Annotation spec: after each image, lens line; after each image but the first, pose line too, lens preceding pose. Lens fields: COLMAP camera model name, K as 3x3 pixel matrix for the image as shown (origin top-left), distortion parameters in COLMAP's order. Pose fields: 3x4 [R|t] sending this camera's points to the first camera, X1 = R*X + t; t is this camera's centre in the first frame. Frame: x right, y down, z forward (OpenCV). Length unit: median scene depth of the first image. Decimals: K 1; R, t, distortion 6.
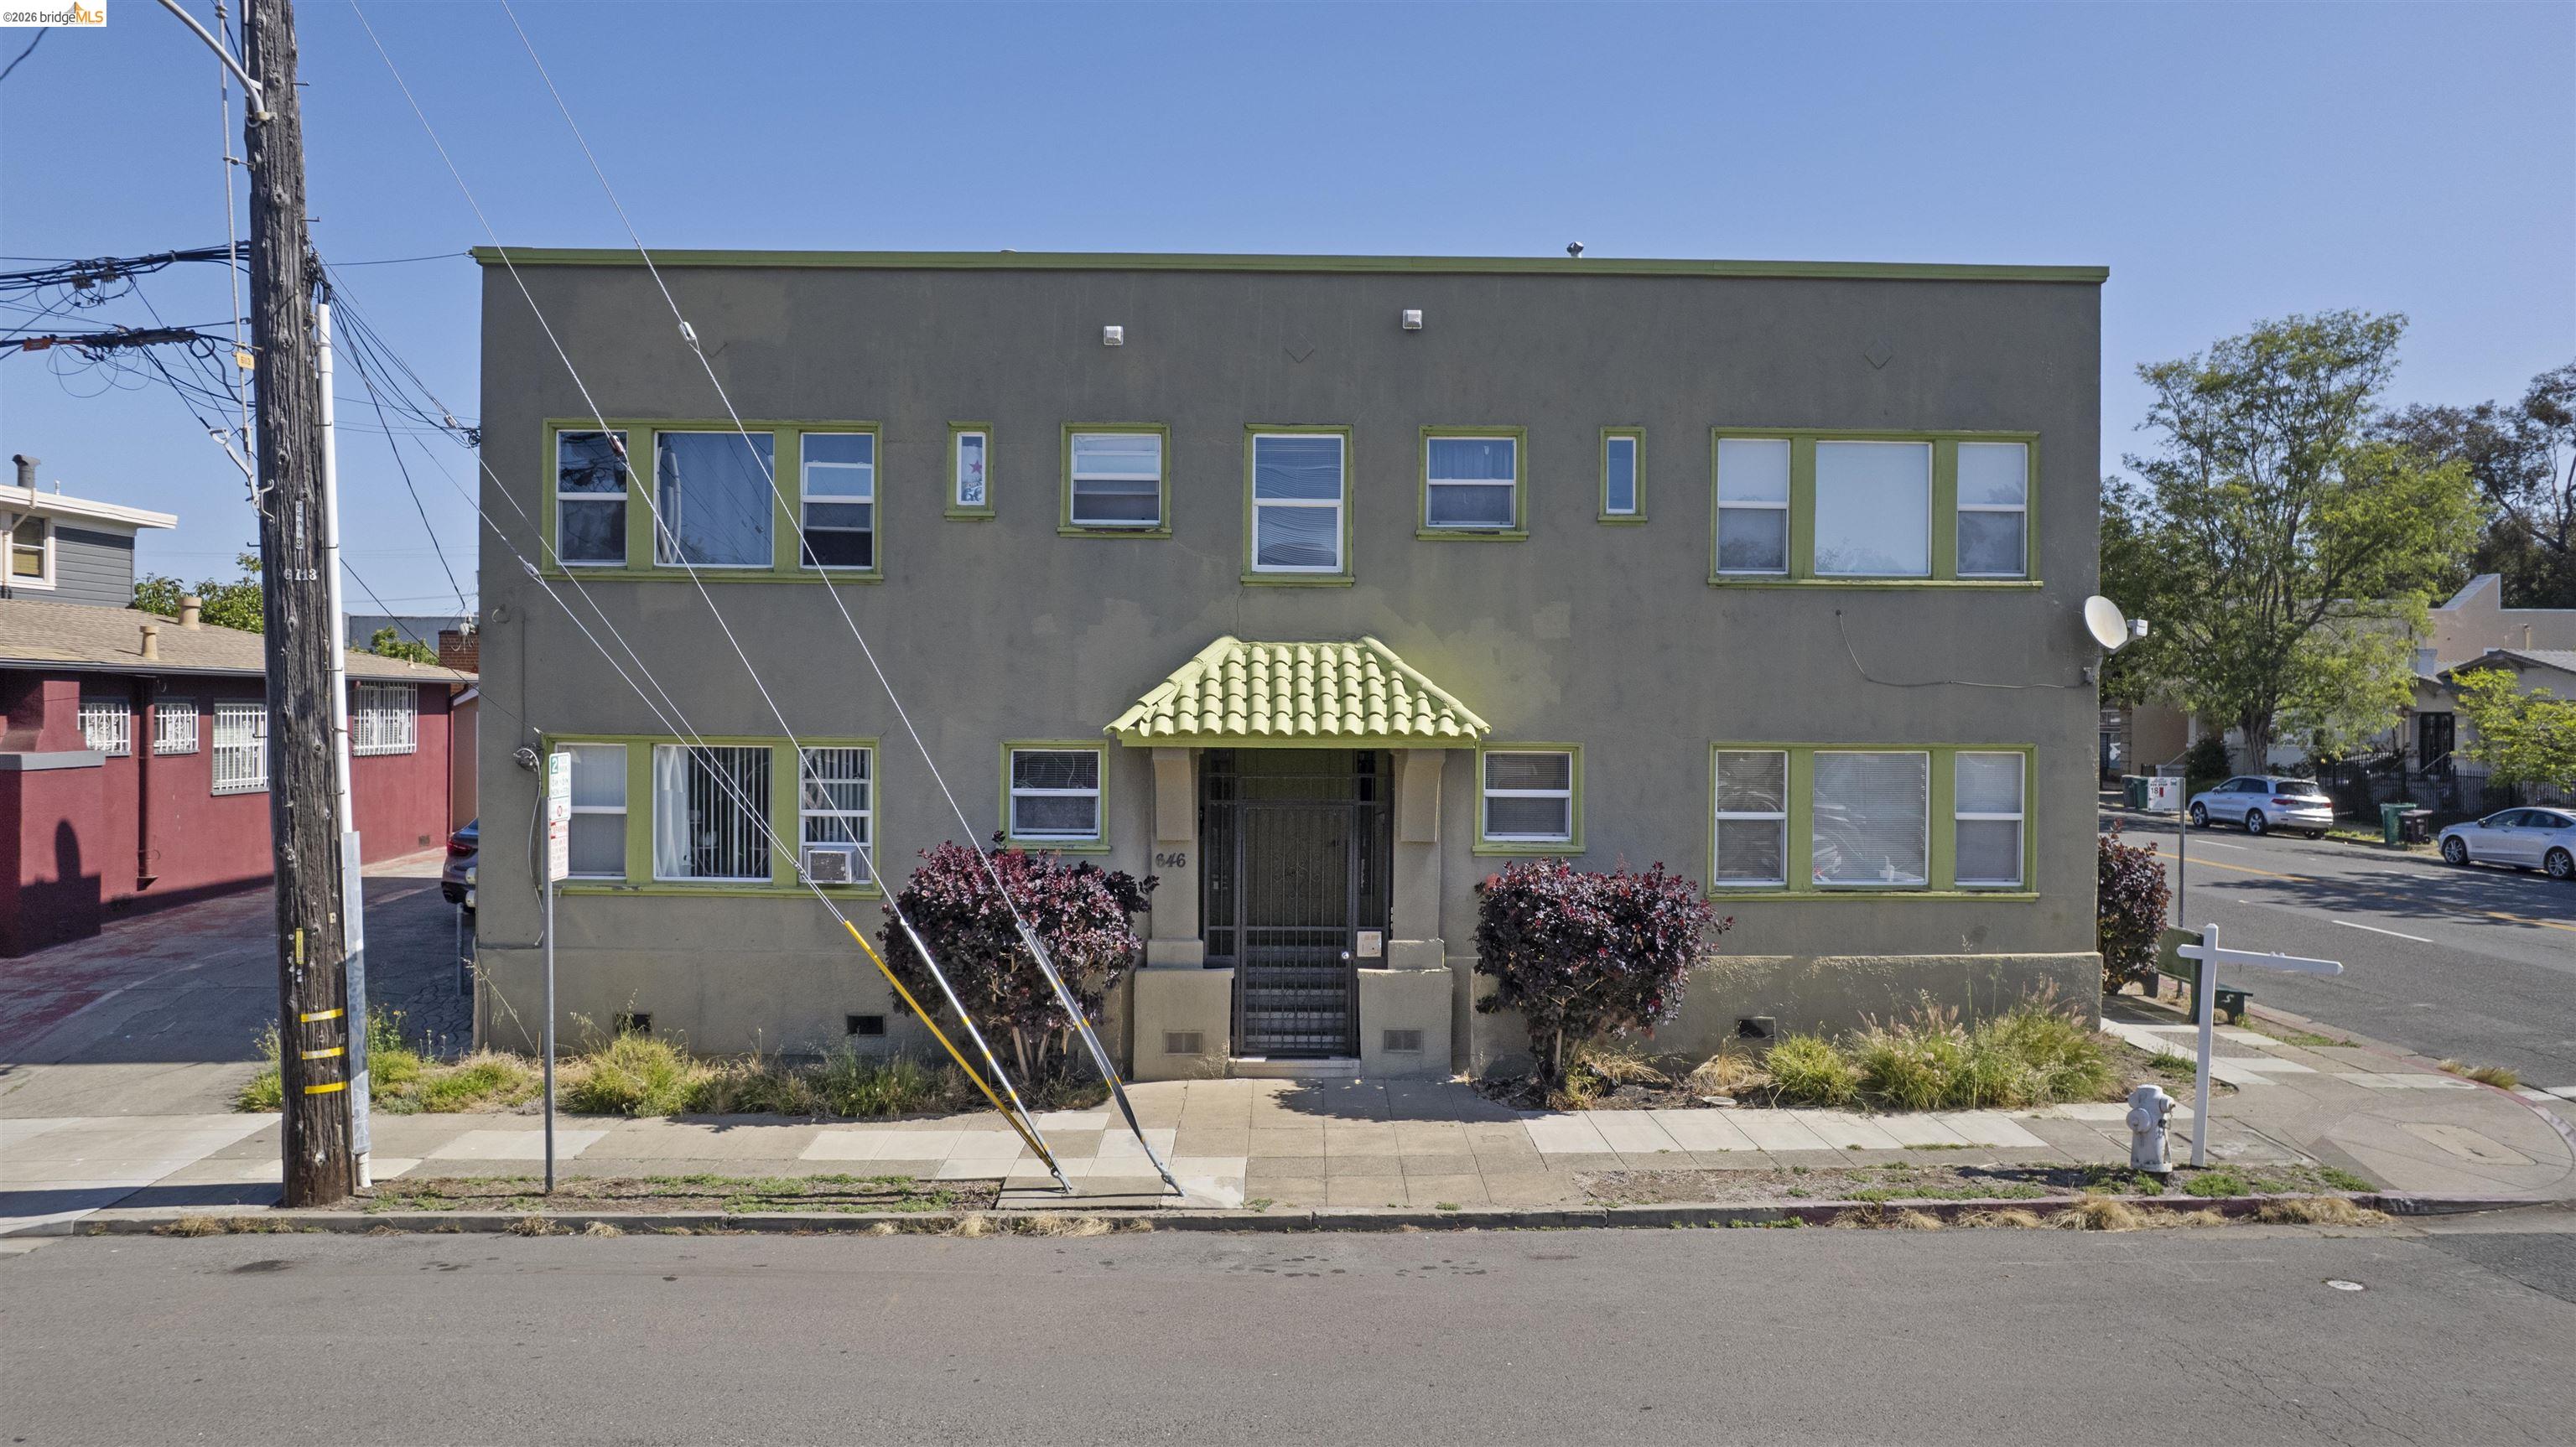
lens RADIAL K [[1696.5, 0, 1288.0], [0, 1696.5, 723.5], [0, 0, 1]] dist [-0.090683, 0.090049]
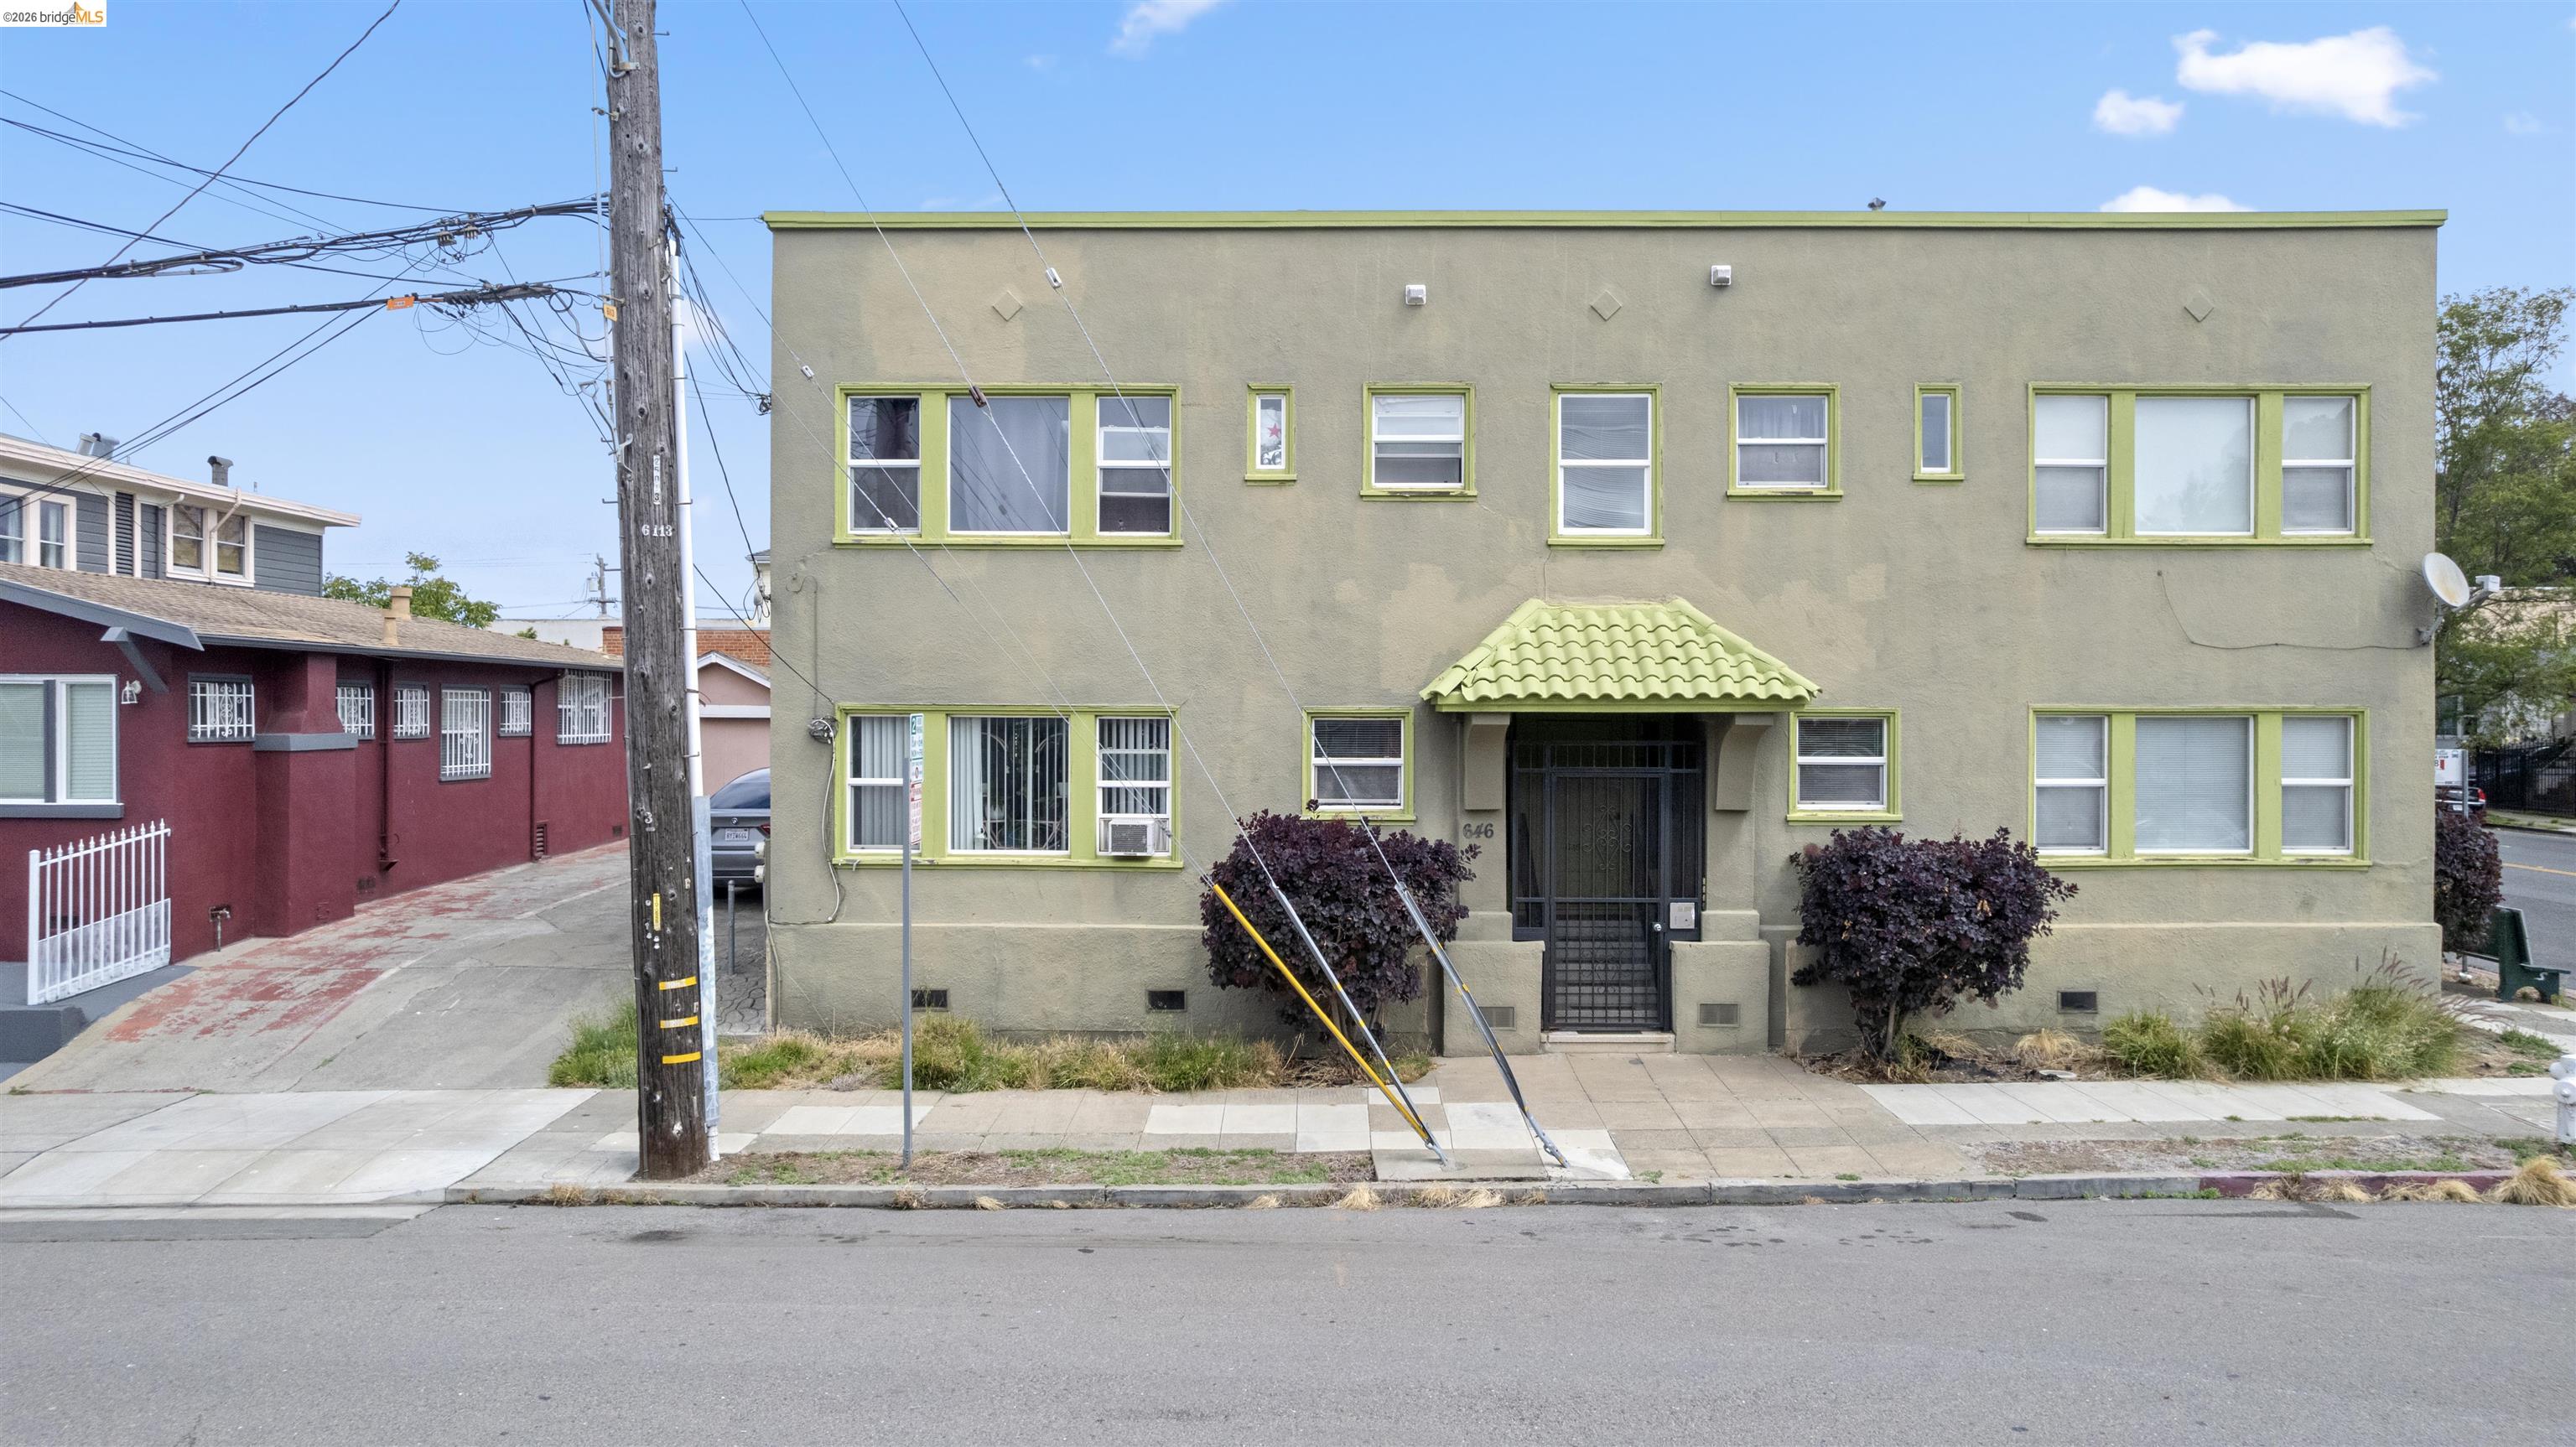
lens RADIAL K [[1678.7, 0, 1275.0], [0, 1678.7, 717.6], [0, 0, 1]] dist [-0.079098, 0.064950]
pose [[0.999293, -0.006187, -0.037081, -0.153083], [0.005879, 0.999947, -0.008418, 0.023699], [0.037132, 0.008194, 0.999277, 0.030156]]
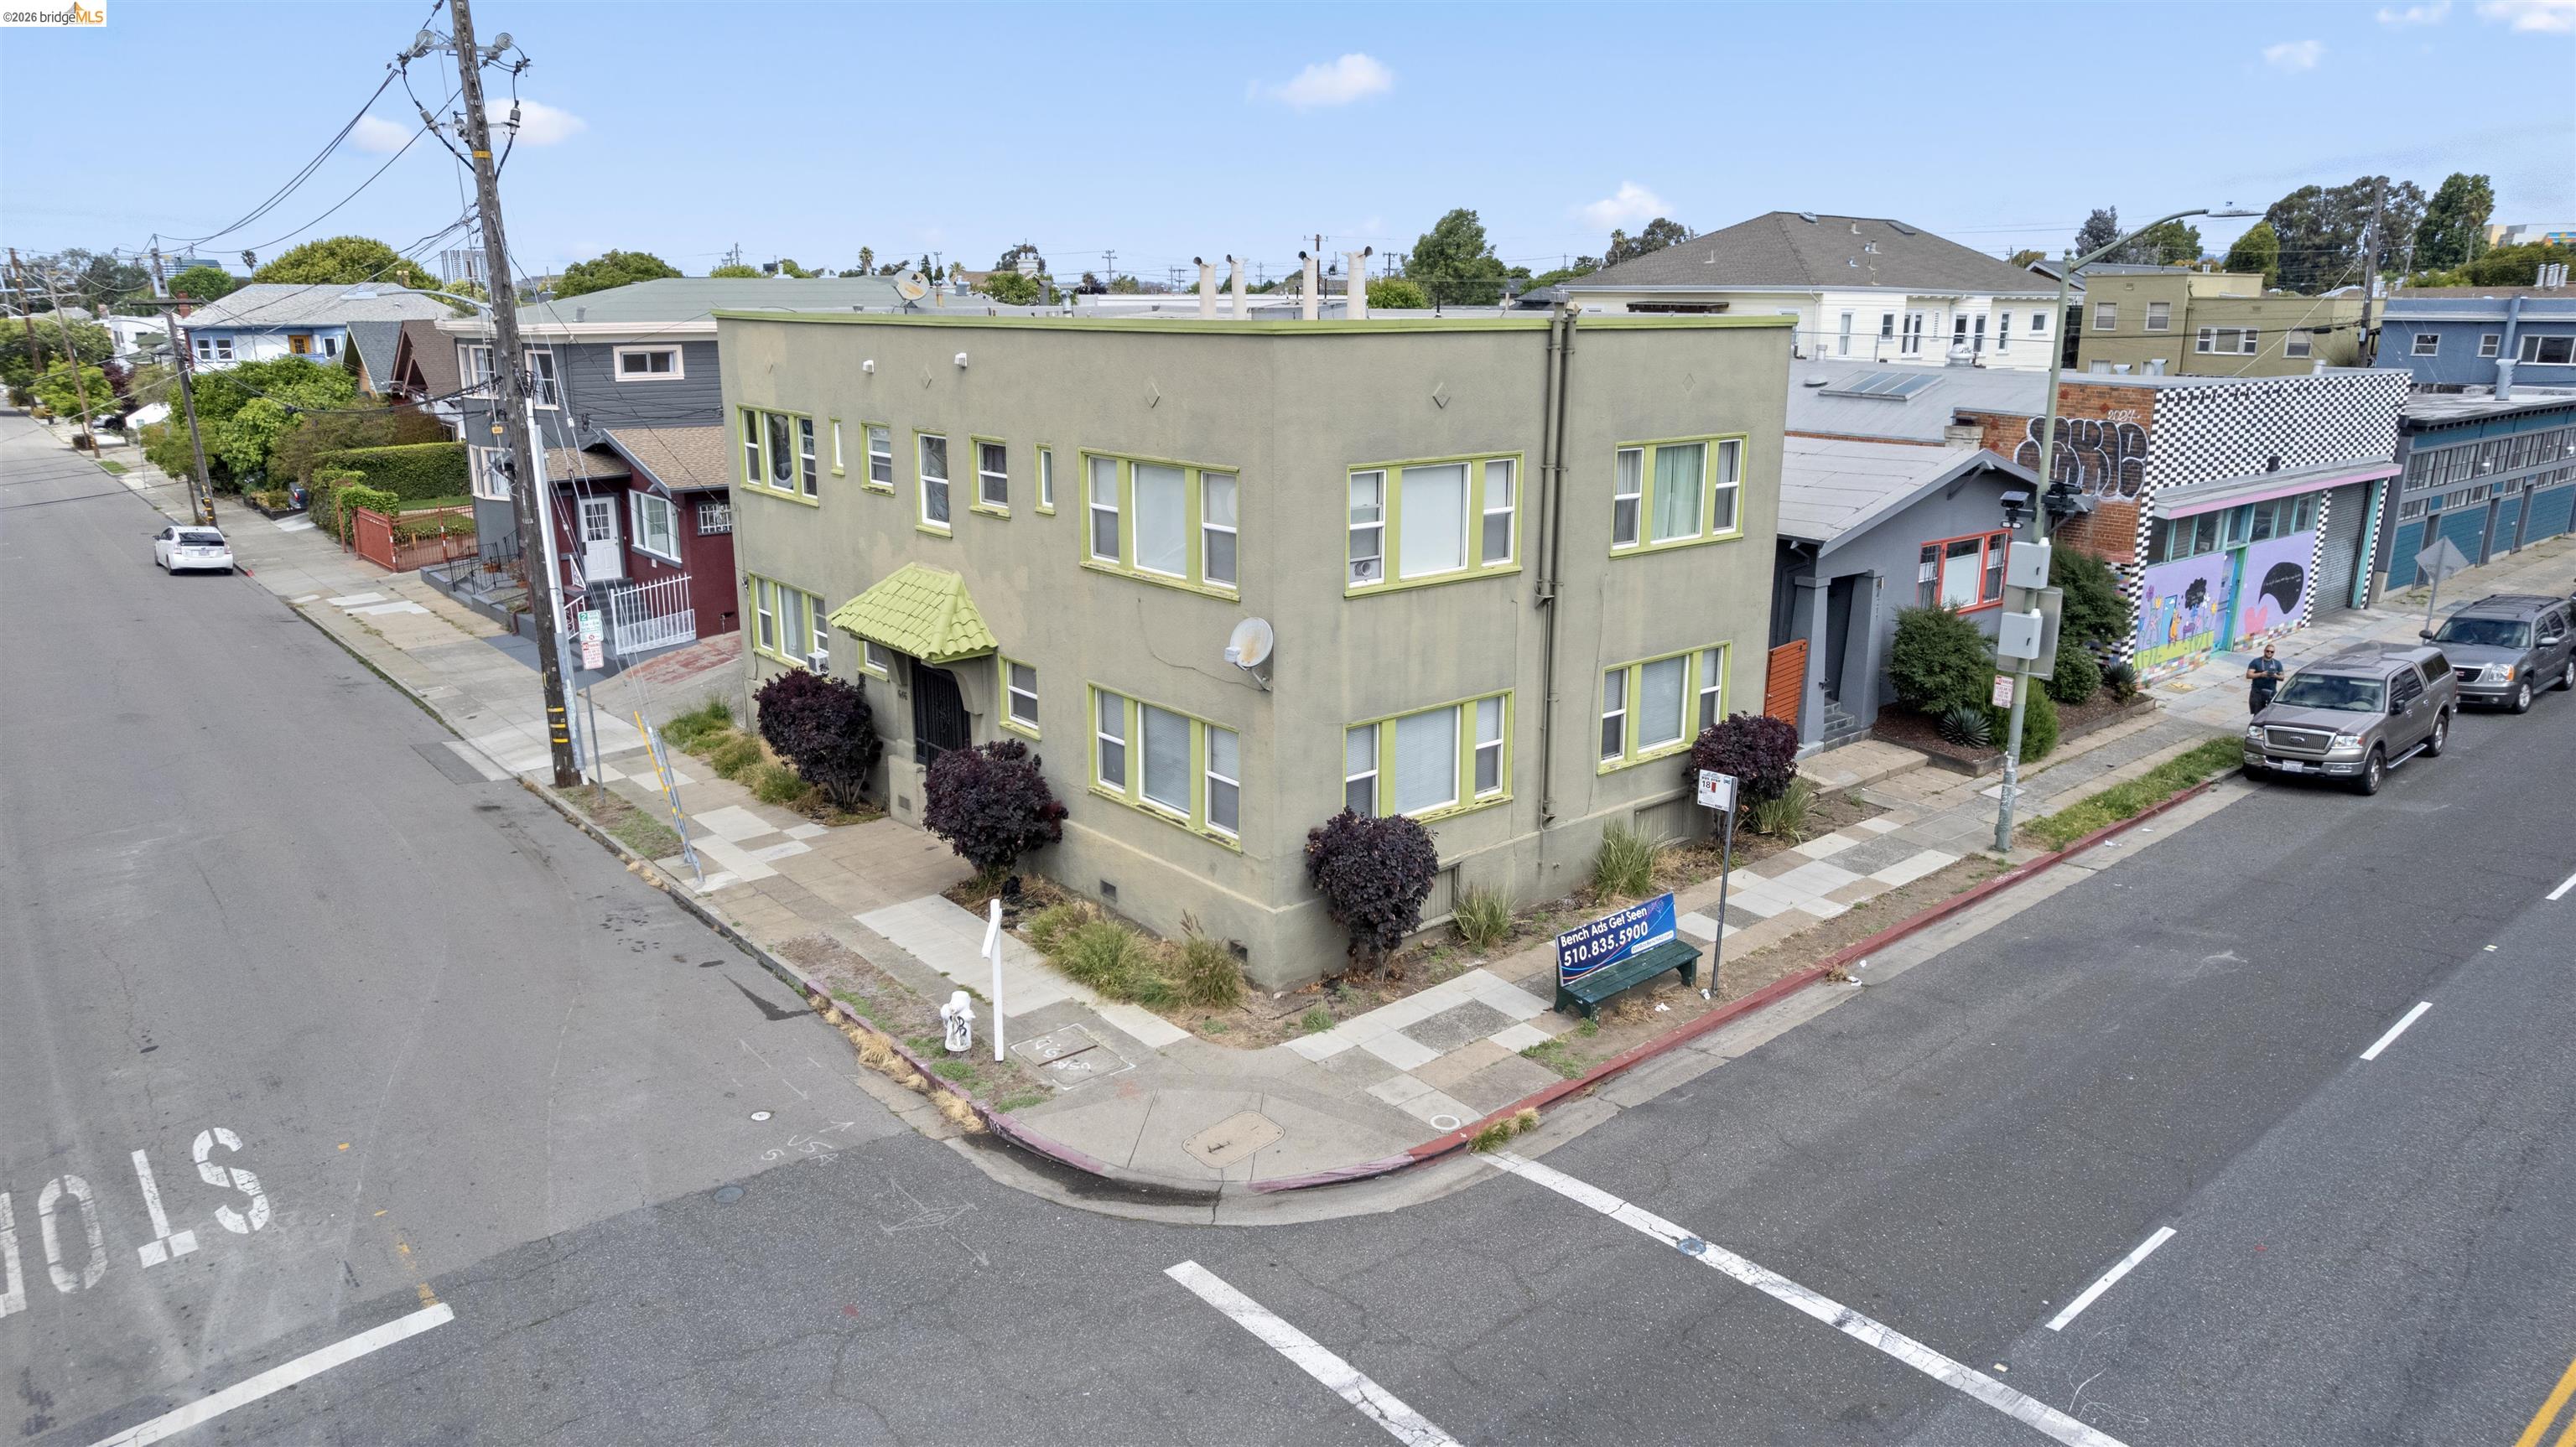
lens RADIAL K [[1658.0, 0, 1293.4], [0, 1658.0, 704.4], [0, 0, 1]] dist [-0.084955, 0.069890]
pose [[0.635292, 0.183493, -0.750157, 1.395008], [-0.010124, 0.973258, 0.229491, -0.285143], [0.772206, -0.138199, 0.620160, 0.305436]]
